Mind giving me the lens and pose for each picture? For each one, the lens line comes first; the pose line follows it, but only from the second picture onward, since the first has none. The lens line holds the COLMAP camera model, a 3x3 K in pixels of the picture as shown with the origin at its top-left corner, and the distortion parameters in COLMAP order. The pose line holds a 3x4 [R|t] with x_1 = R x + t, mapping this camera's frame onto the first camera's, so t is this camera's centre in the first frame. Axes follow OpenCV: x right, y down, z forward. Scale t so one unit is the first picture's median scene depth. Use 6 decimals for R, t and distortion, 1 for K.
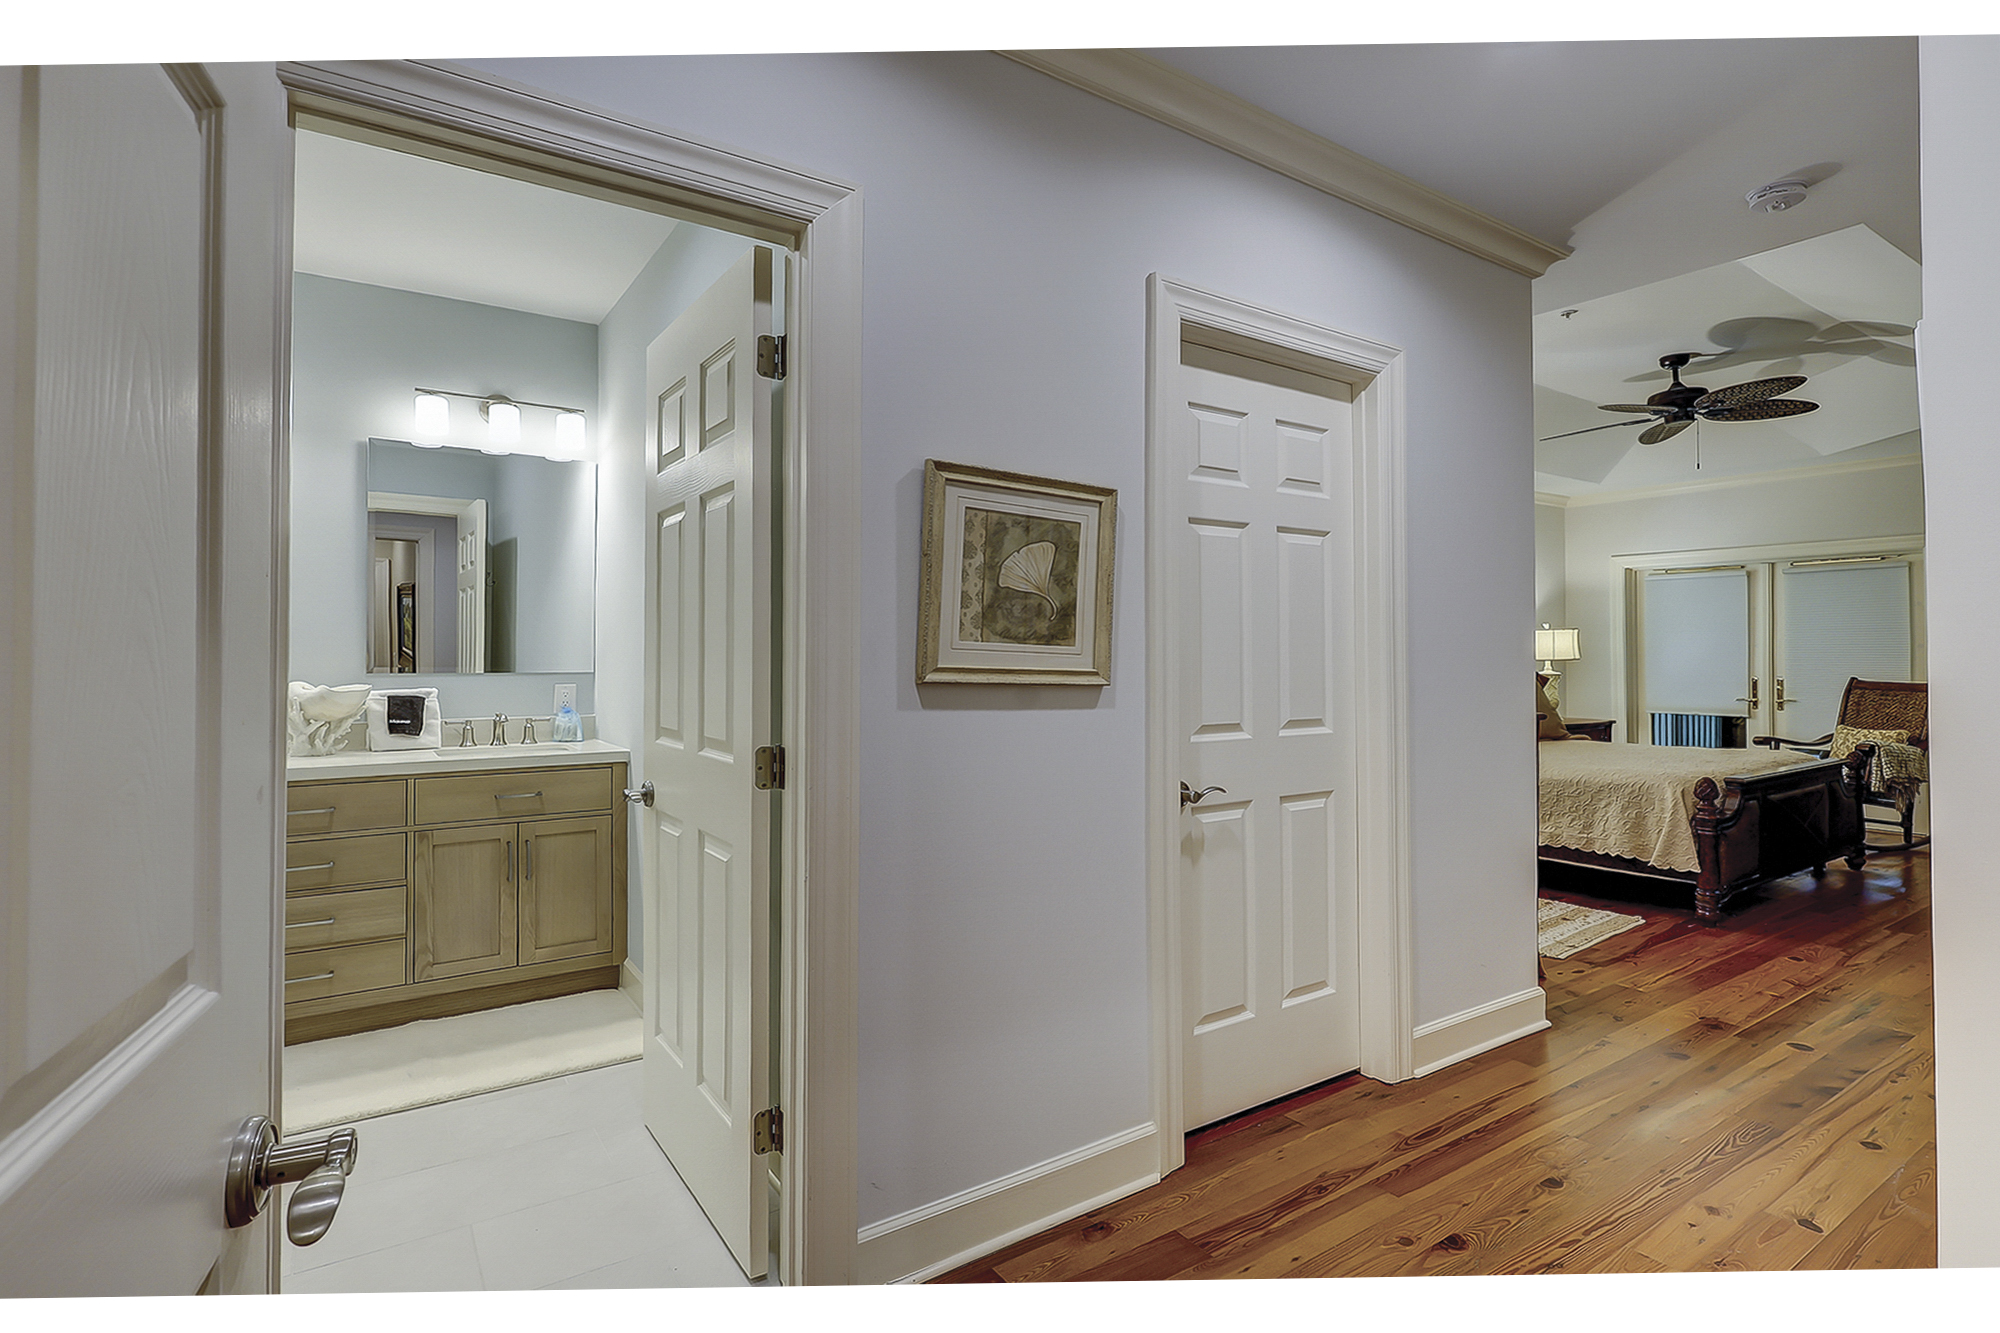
lens RADIAL K [[977.6, 0, 1006.2], [0, 977.6, 654.1], [0, 0, 1]] dist [-0.011195, 0.002818]
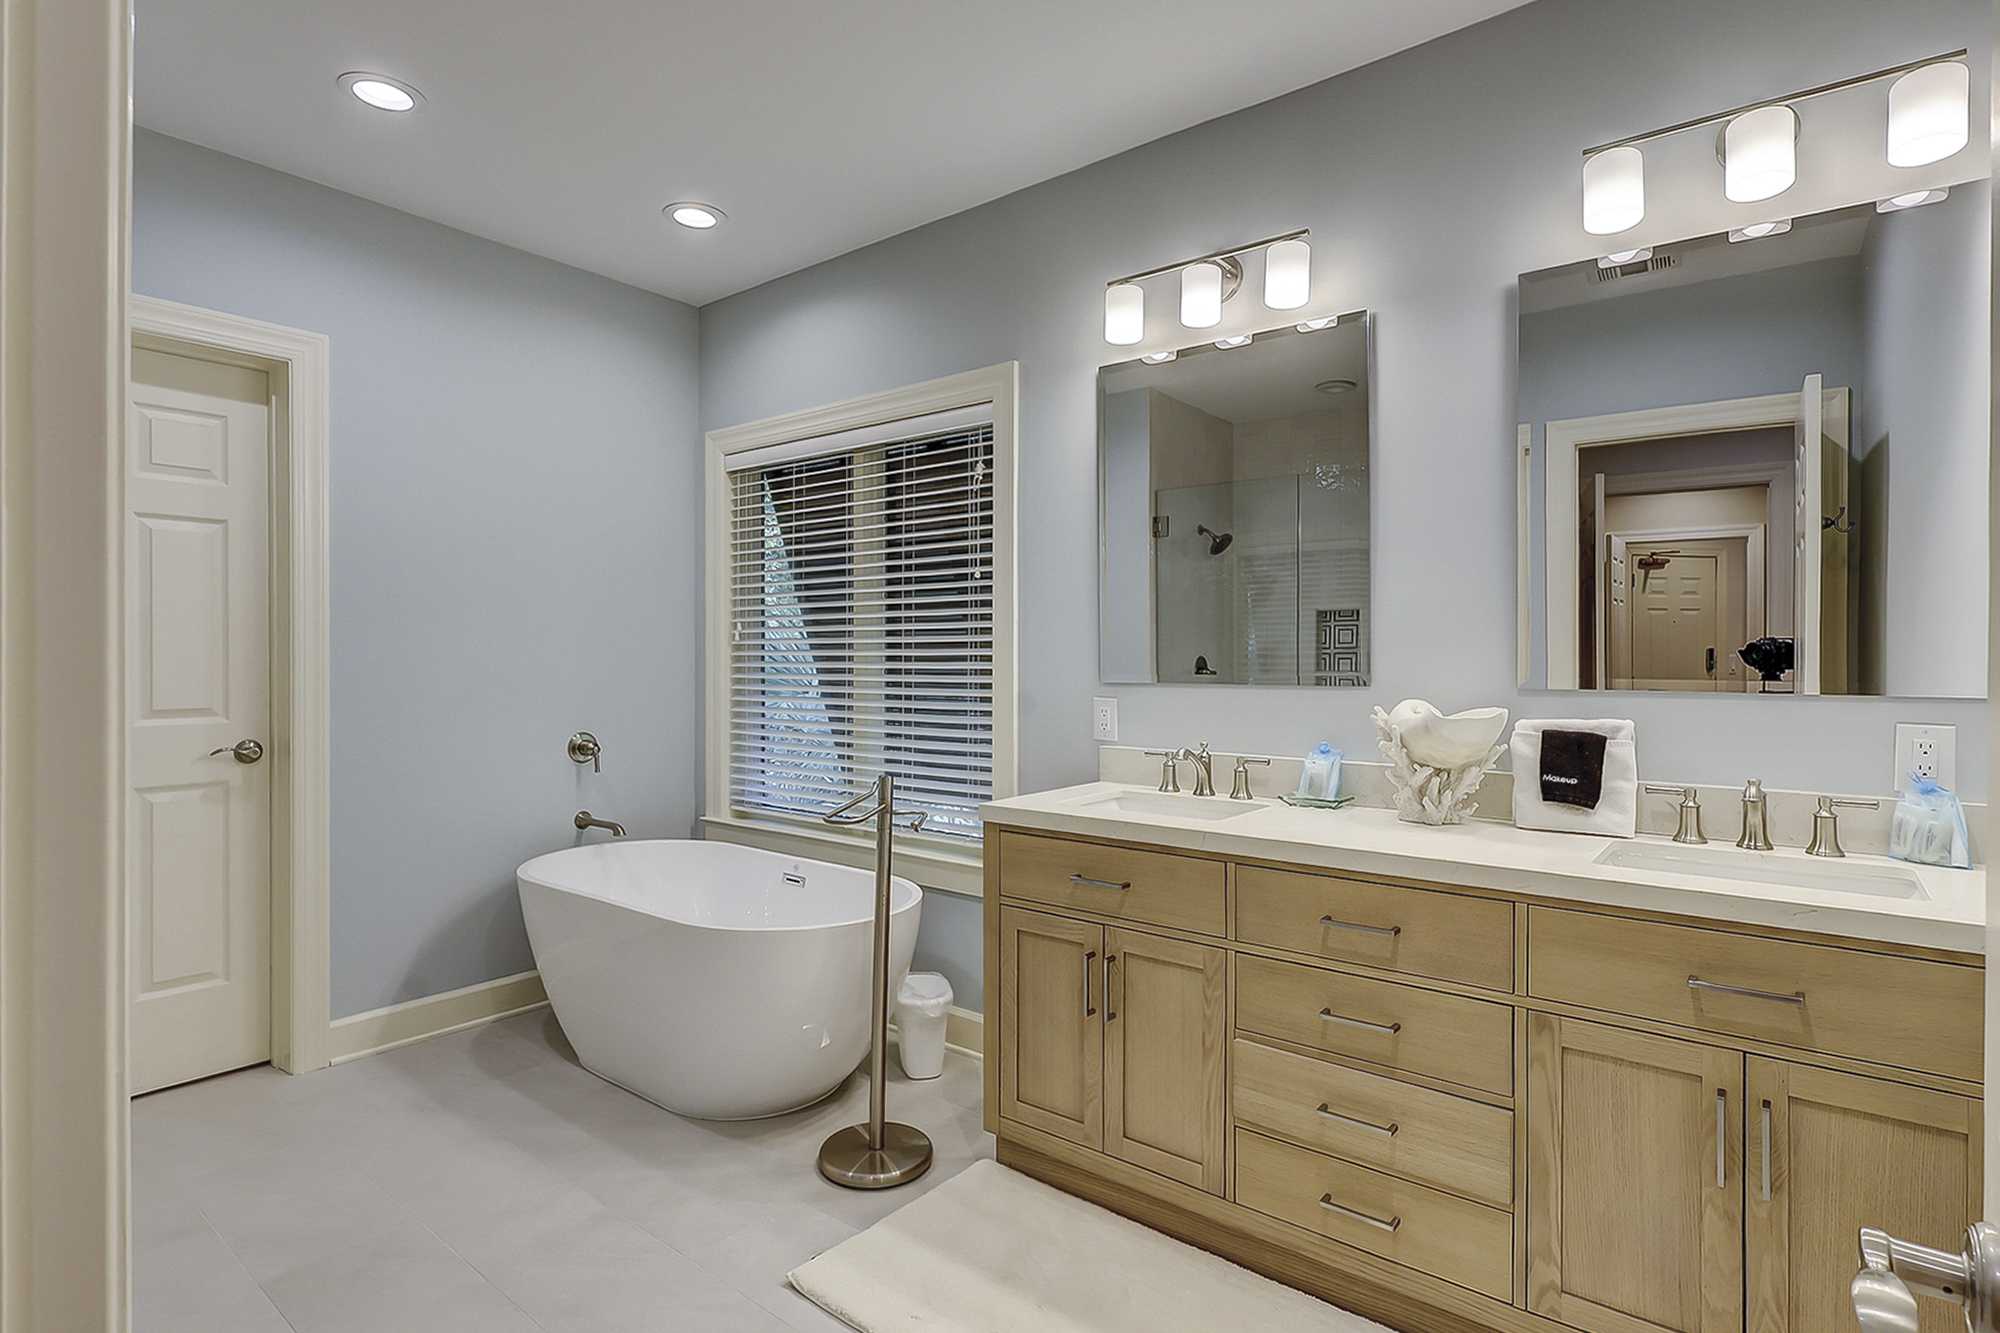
lens RADIAL K [[1093.6, 0, 1003.6], [0, 1093.6, 653.1], [0, 0, 1]] dist [-0.002330, -0.001341]
pose [[0.329148, -0.003976, -0.944270, -0.155269], [0.004652, 0.999986, -0.002589, -0.001315], [0.944267, -0.003541, 0.329162, 0.532533]]
